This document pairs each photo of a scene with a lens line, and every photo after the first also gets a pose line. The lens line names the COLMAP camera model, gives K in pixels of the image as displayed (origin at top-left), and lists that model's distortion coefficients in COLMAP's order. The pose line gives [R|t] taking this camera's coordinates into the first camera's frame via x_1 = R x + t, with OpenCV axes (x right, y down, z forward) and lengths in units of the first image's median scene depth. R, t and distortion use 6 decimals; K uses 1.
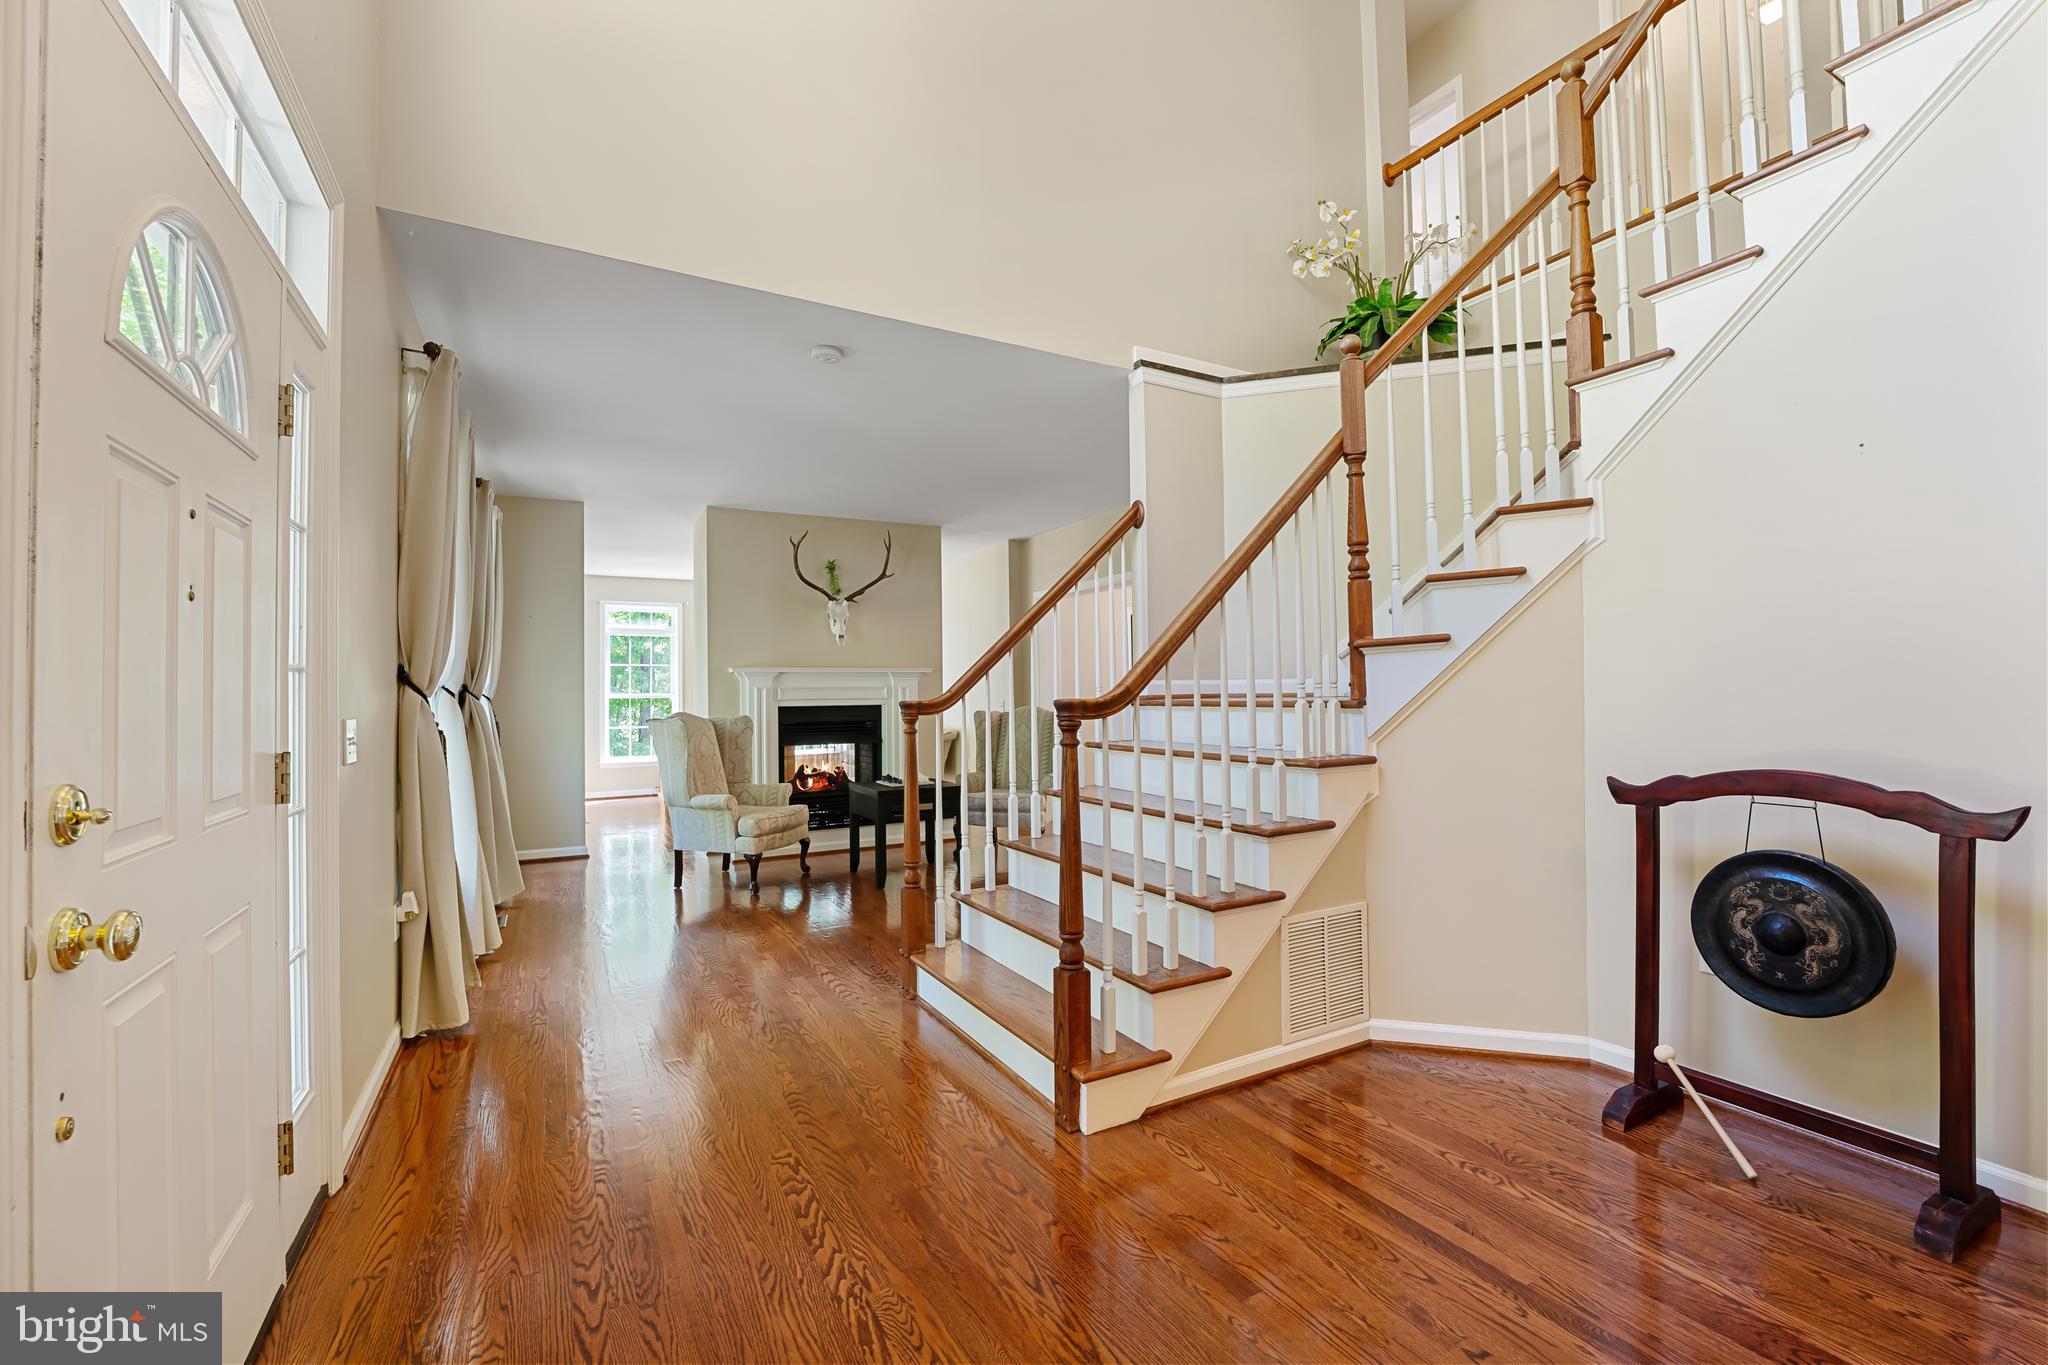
lens RADIAL K [[850.1, 0, 1016.8], [0, 850.1, 687.0], [0, 0, 1]] dist [-0.023845, 0.001101]
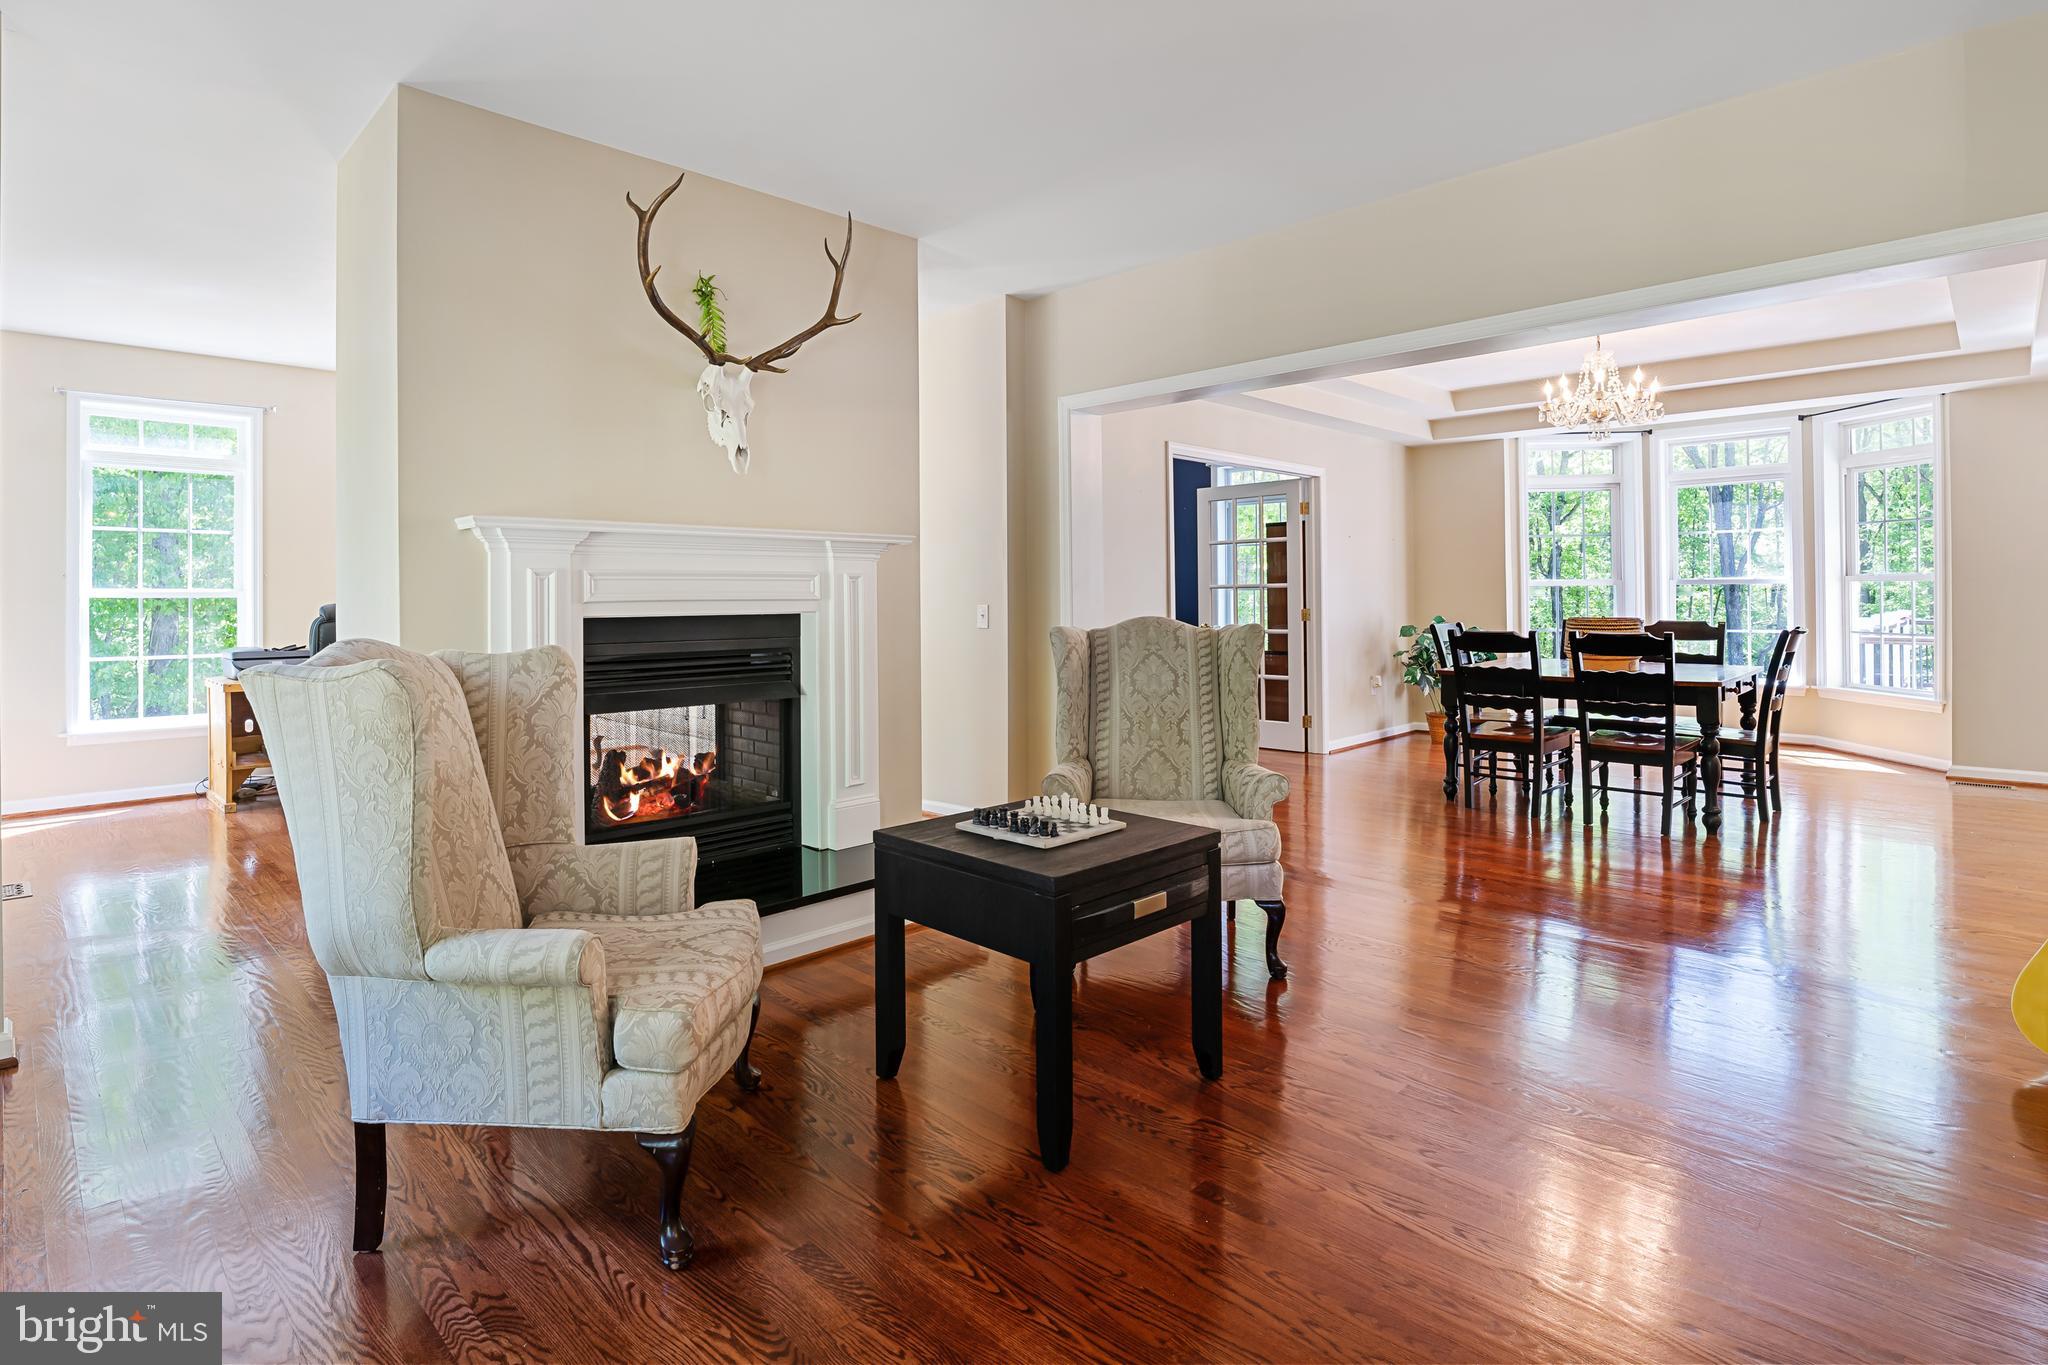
lens RADIAL K [[1036.6, 0, 1006.9], [0, 1036.6, 592.6], [0, 0, 1]] dist [-0.021318, -0.001446]
pose [[0.960266, 0.002348, 0.279077, -0.230661], [-0.004065, 0.999976, 0.005575, 0.007501], [-0.279058, -0.006488, 0.960252, 0.483987]]
